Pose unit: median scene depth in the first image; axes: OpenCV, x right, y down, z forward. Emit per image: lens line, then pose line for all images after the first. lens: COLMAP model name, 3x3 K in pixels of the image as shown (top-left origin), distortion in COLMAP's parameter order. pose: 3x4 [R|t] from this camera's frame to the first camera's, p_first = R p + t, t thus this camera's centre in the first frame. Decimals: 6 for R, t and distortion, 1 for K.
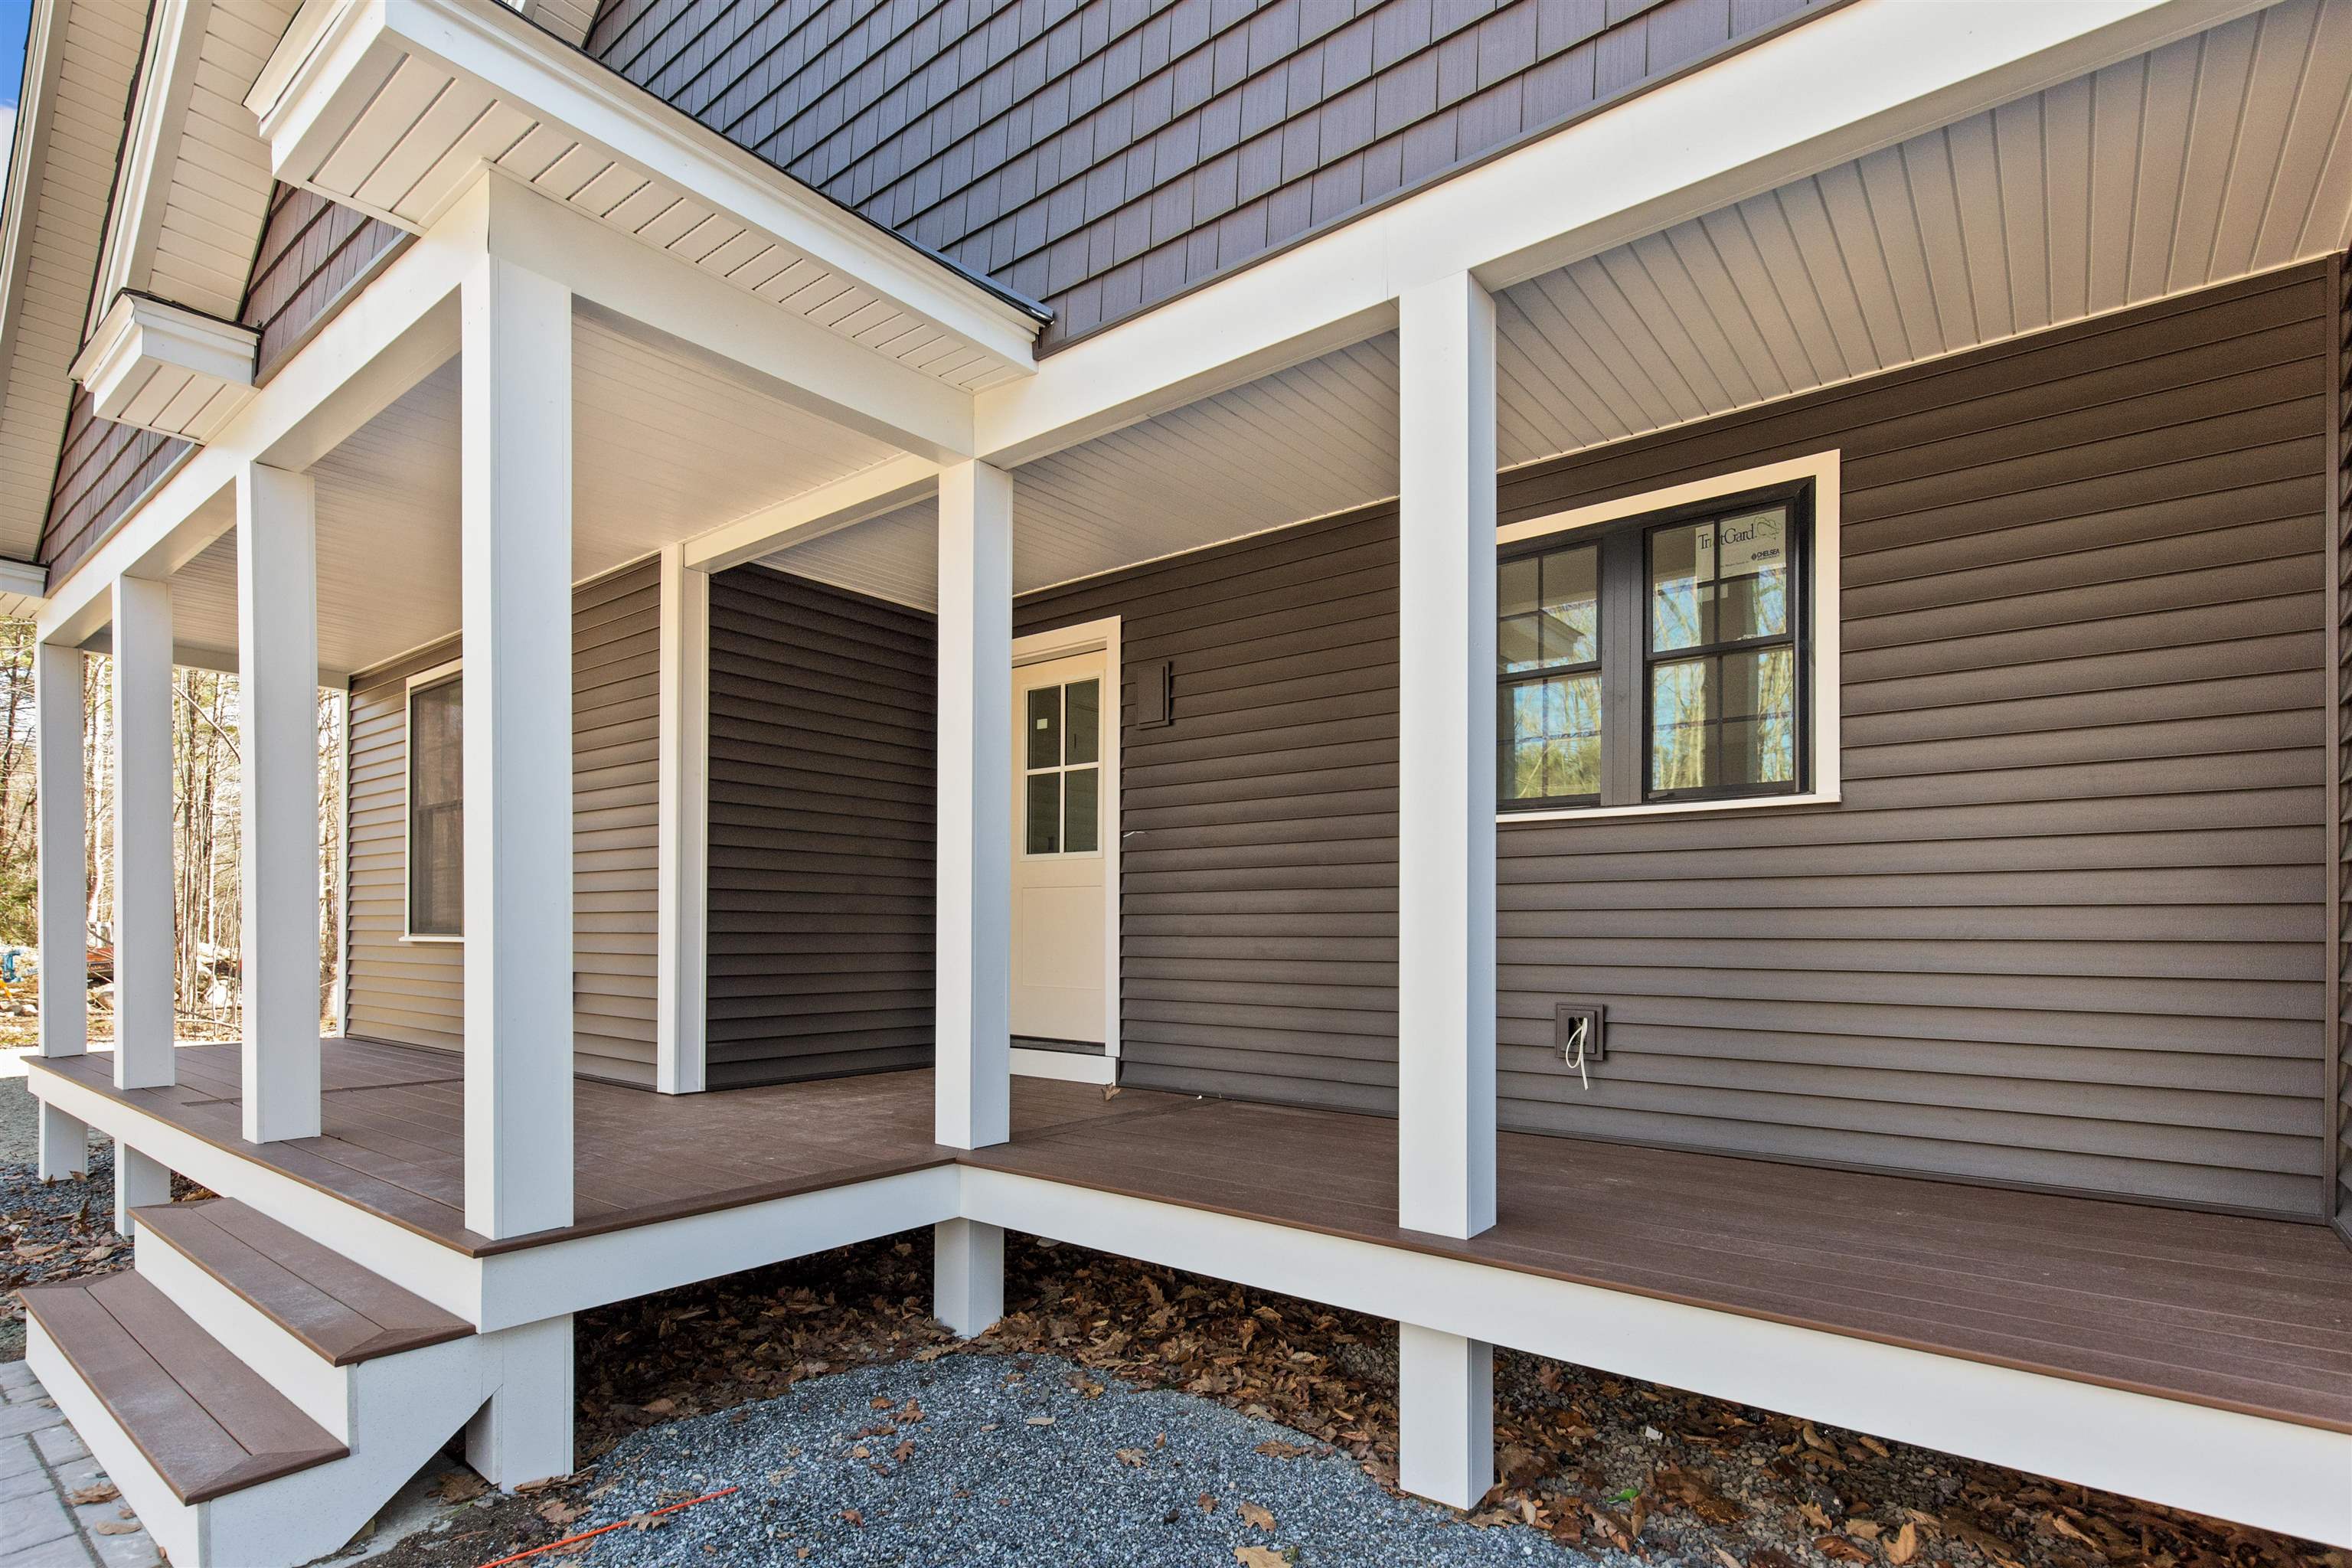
lens RADIAL K [[1126.2, 0, 1176.0], [0, 1126.2, 784.0], [0, 0, 1]] dist [0.001466, 0.000045]
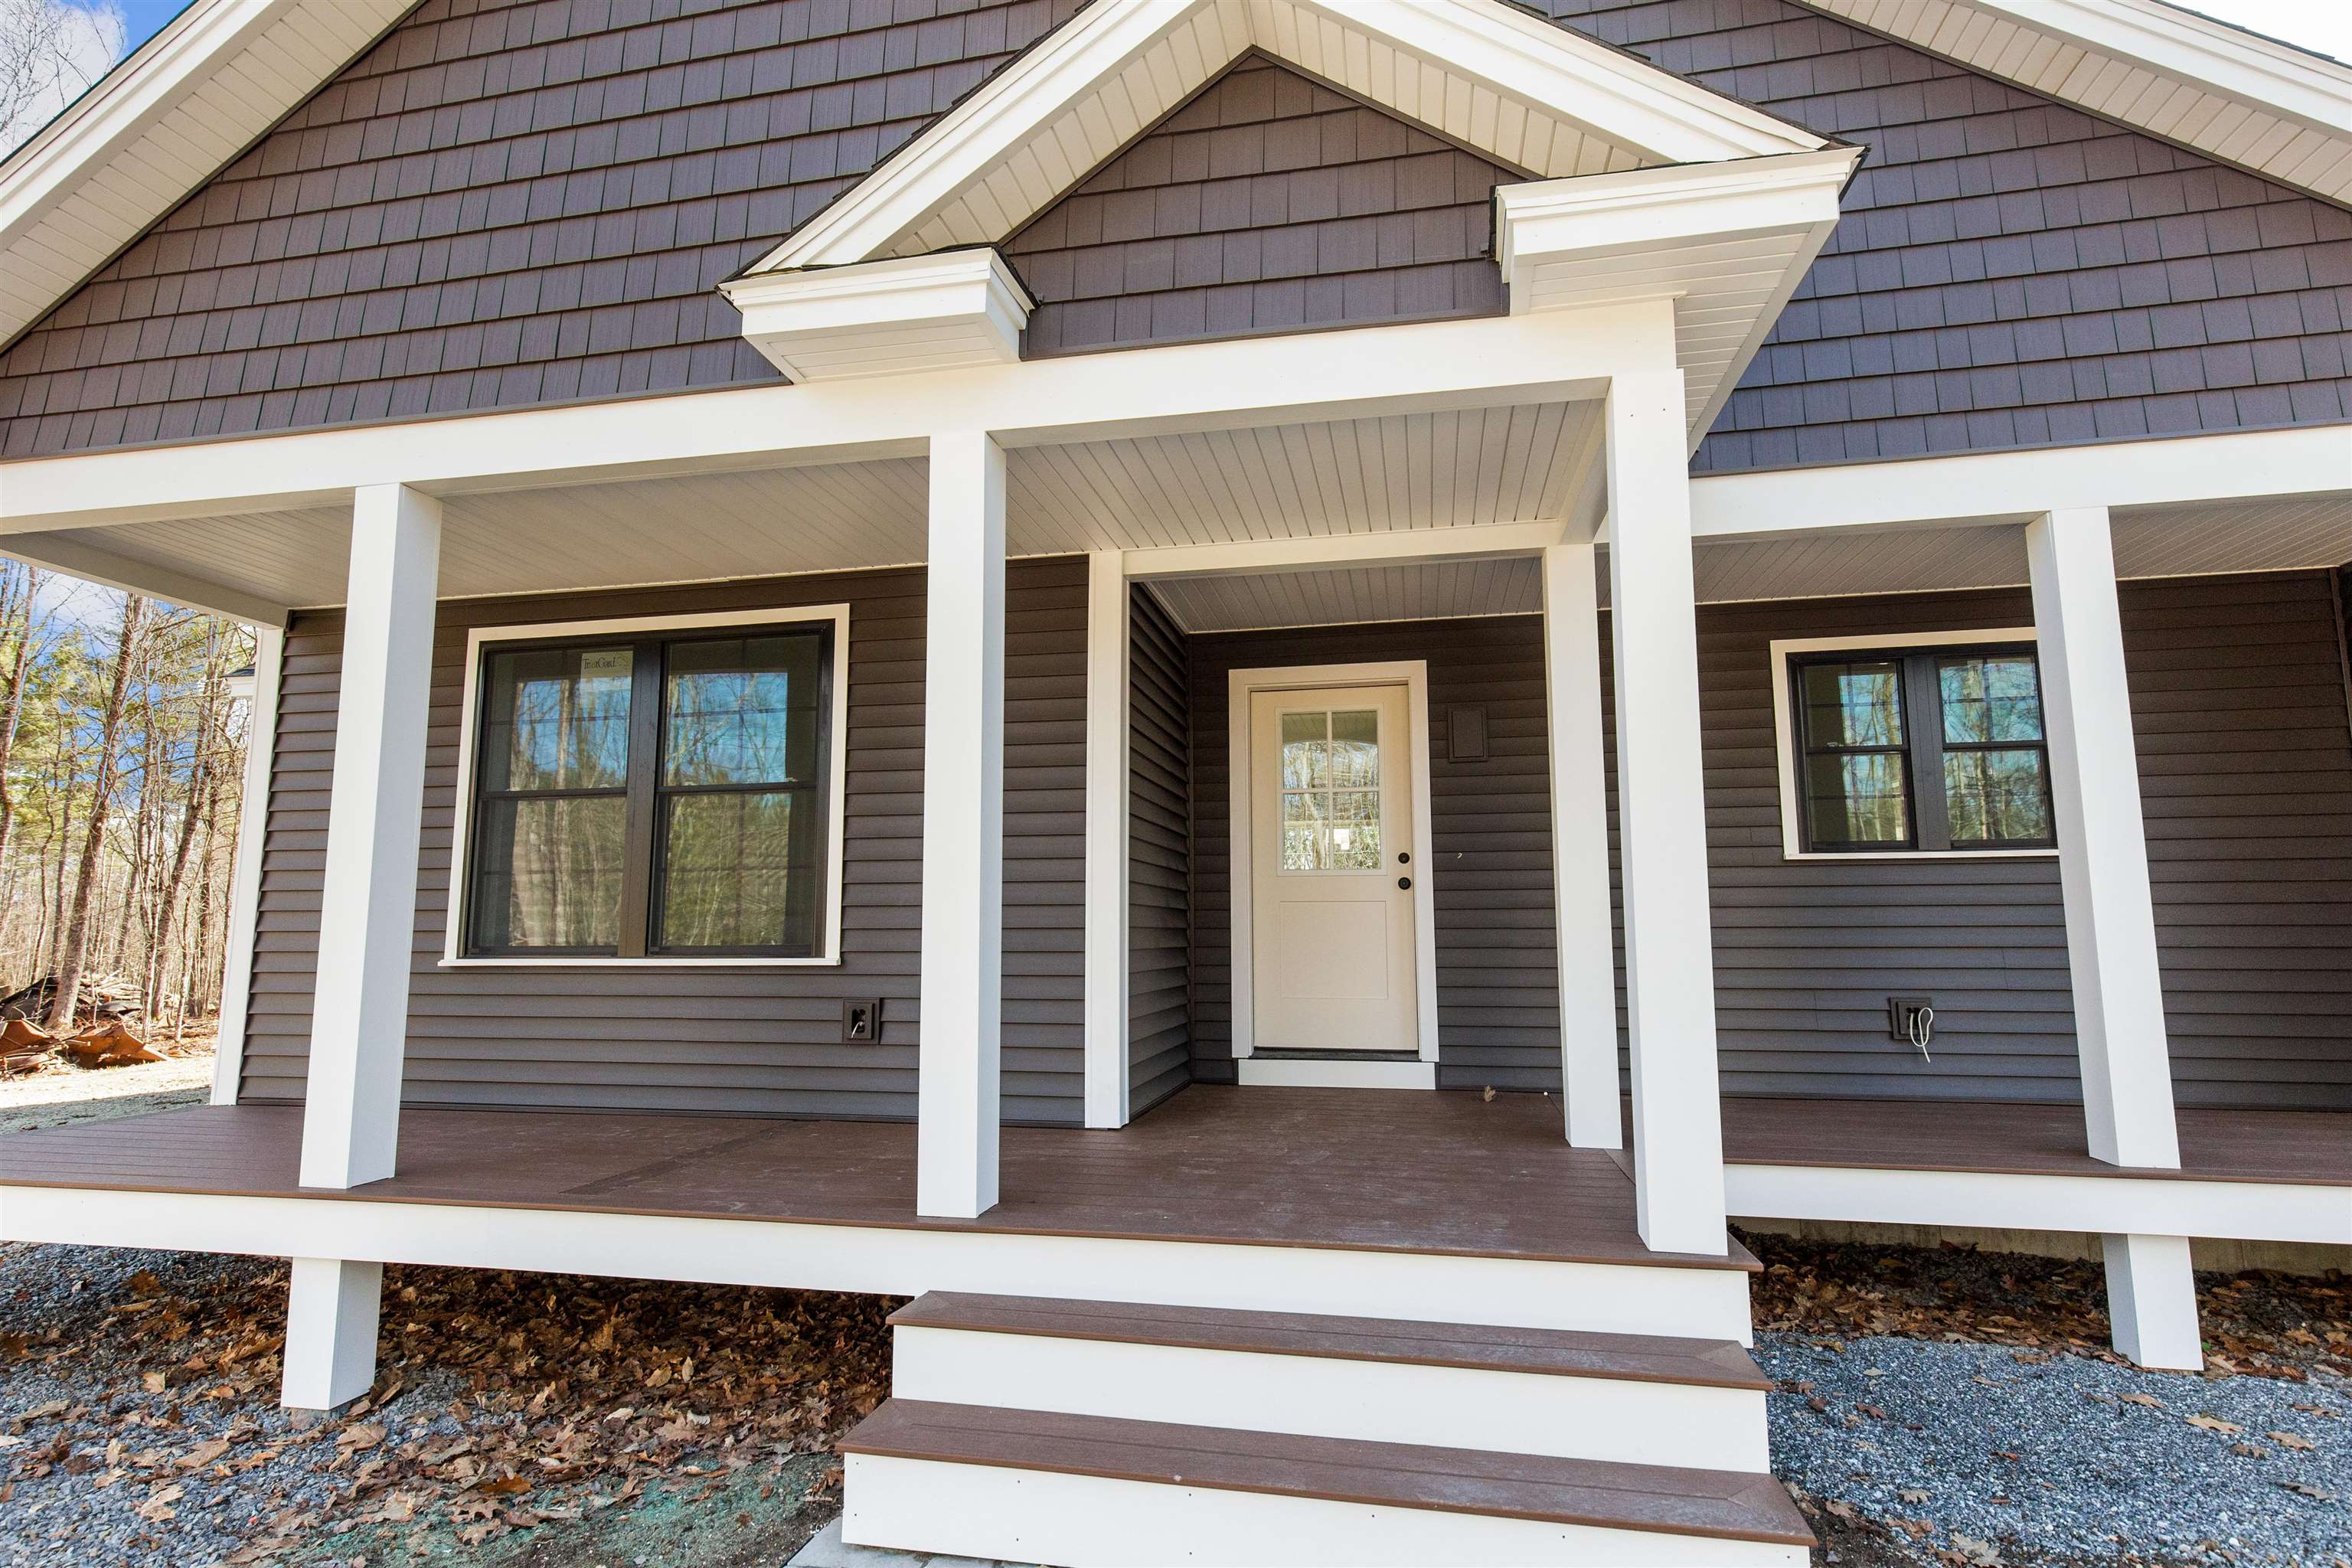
lens RADIAL K [[1098.4, 0, 1176.0], [0, 1098.4, 784.0], [0, 0, 1]] dist [0.000534, 0.000287]
pose [[0.896677, 0.045772, 0.440312, -0.764489], [-0.050097, 0.998743, -0.001803, -0.014507], [-0.439841, -0.020442, 0.897843, 0.148063]]
